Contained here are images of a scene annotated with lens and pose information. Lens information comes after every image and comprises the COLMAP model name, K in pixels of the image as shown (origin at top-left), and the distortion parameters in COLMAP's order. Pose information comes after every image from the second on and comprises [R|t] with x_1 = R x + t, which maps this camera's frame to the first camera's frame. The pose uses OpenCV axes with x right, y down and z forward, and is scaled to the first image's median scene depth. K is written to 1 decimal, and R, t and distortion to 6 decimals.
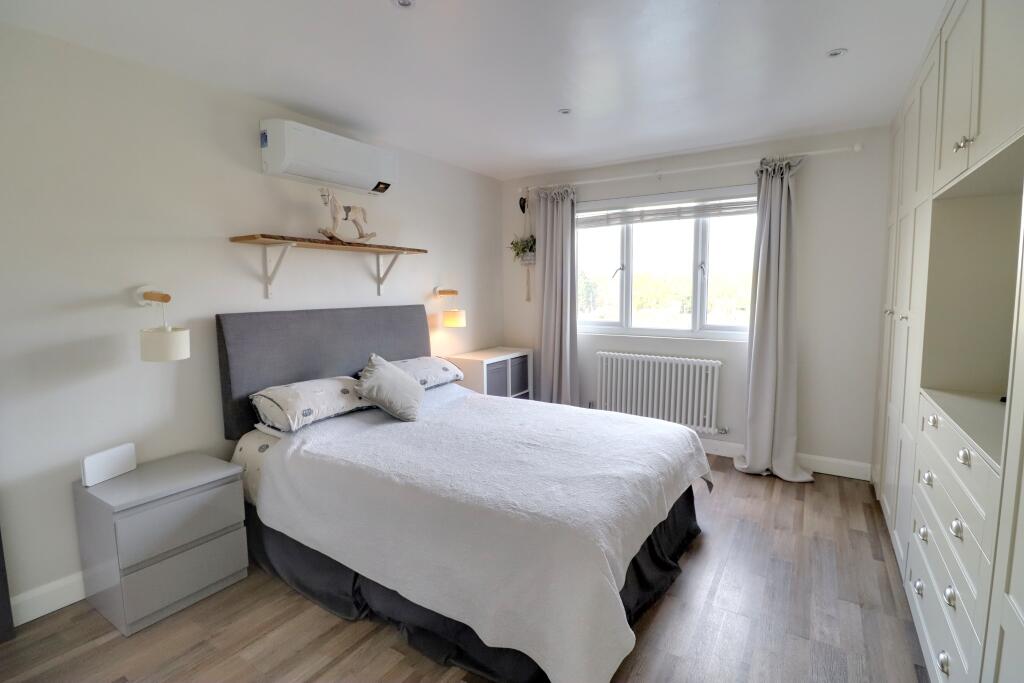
lens RADIAL K [[474.9, 0, 521.8], [0, 474.9, 338.6], [0, 0, 1]] dist [0.005246, -0.014905]
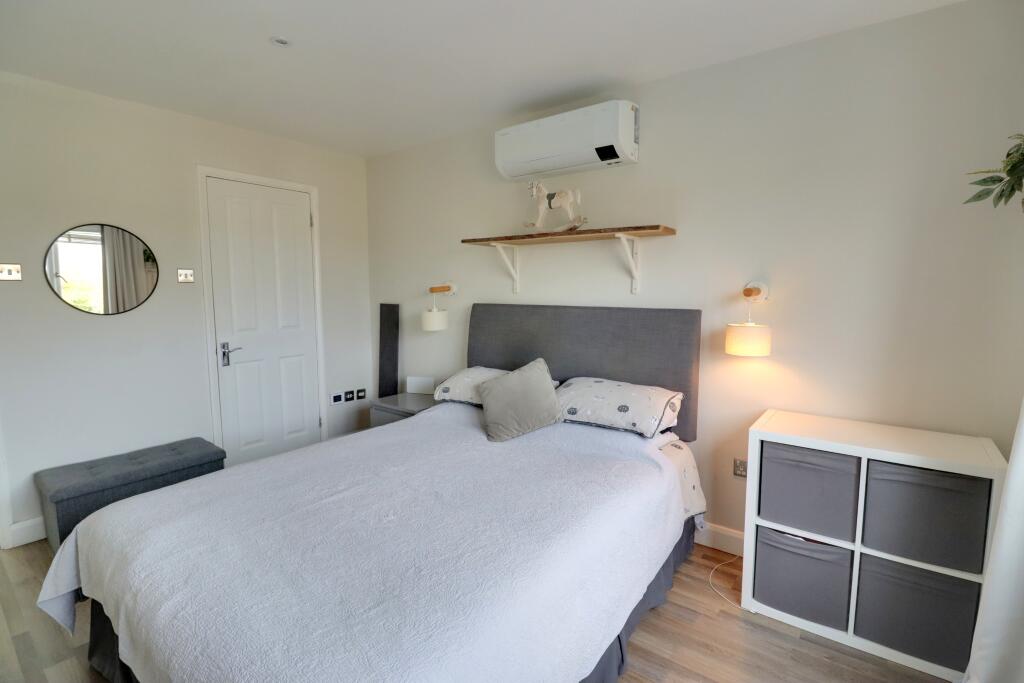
lens RADIAL K [[486.3, 0, 512.0], [0, 486.3, 341.5], [0, 0, 1]] dist [0.001386, -0.015936]
pose [[-0.106516, 0.122711, -0.986710, 0.435586], [-0.101463, 0.985834, 0.133555, -0.086820], [0.989121, 0.114340, -0.092557, 0.775652]]
